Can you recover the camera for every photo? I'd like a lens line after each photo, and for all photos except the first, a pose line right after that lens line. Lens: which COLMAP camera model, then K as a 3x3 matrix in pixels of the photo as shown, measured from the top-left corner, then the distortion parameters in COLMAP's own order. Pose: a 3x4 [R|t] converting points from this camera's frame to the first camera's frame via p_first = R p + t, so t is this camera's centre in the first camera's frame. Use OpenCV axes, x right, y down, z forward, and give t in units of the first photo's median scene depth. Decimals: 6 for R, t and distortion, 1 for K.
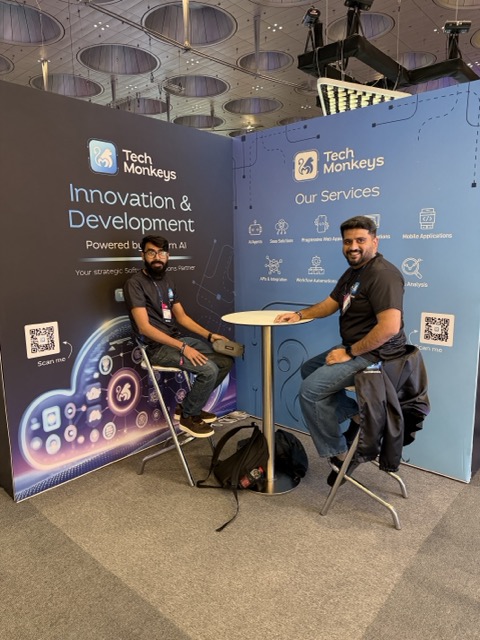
lens RADIAL K [[454.8, 0, 246.1], [0, 454.8, 325.9], [0, 0, 1]] dist [0.096236, -0.154987]
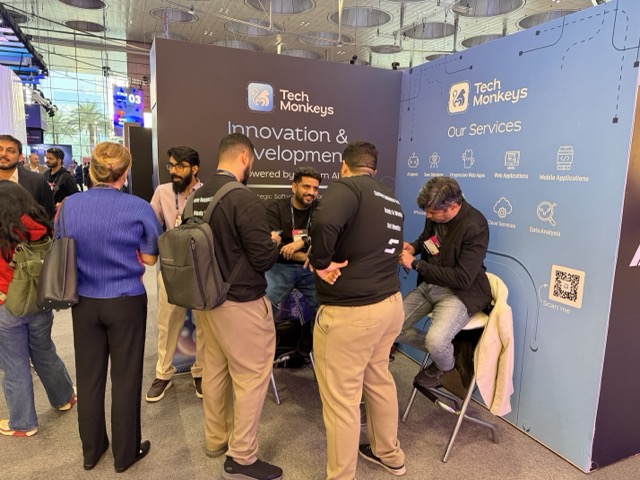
lens RADIAL K [[448.5, 0, 328.5], [0, 448.5, 249.8], [0, 0, 1]] dist [0.158695, -0.296413]
pose [[0.907393, 0.110520, -0.405491, 0.328237], [-0.108112, 0.993718, 0.028917, -0.034813], [0.406140, 0.017599, 0.913641, 0.027568]]
